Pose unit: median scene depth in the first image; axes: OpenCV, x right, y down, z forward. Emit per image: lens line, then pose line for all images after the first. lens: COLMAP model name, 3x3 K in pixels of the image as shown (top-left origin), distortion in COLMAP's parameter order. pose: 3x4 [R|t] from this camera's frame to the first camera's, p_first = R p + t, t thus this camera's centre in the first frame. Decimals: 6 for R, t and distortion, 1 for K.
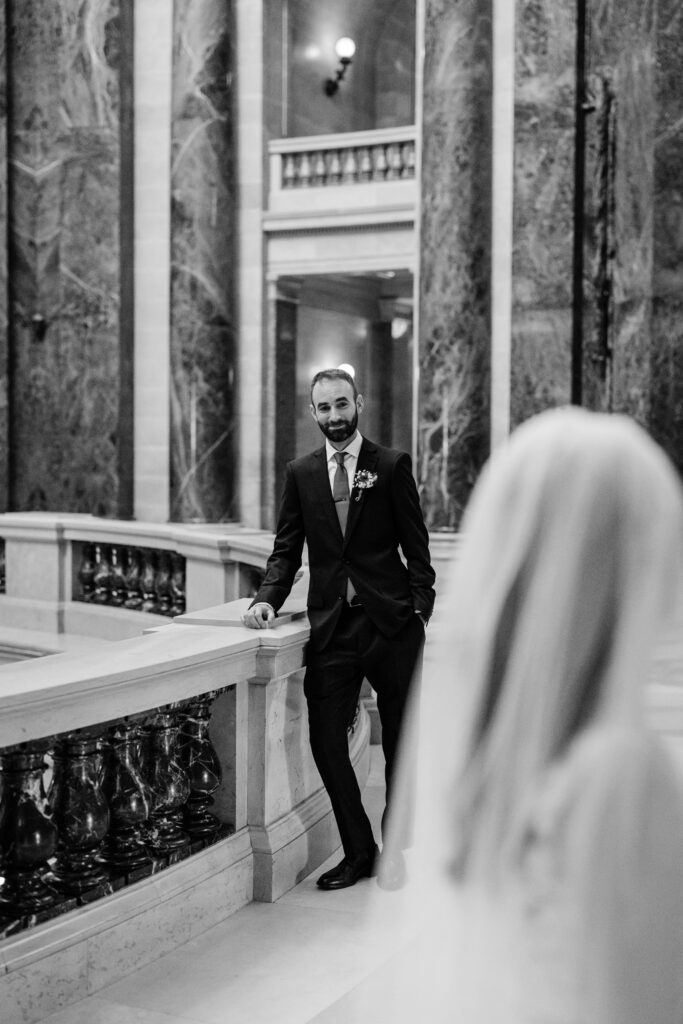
lens RADIAL K [[1421.8, 0, 370.3], [0, 1421.8, 506.6], [0, 0, 1]] dist [0.011335, -0.001384]
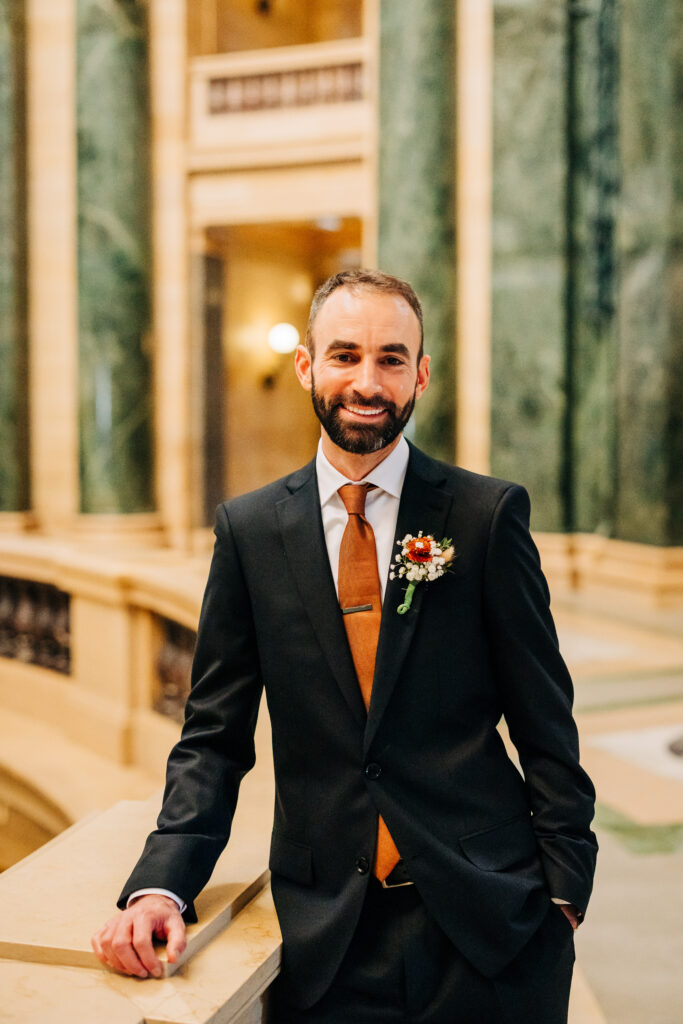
lens RADIAL K [[1519.2, 0, 341.5], [0, 1519.2, 512.0], [0, 0, 1]] dist [0.013820, 0.051711]
pose [[0.999701, -0.004451, 0.024055, -0.007689], [0.004018, 0.999830, 0.018001, -0.008472], [-0.024131, -0.017899, 0.999549, 0.129186]]
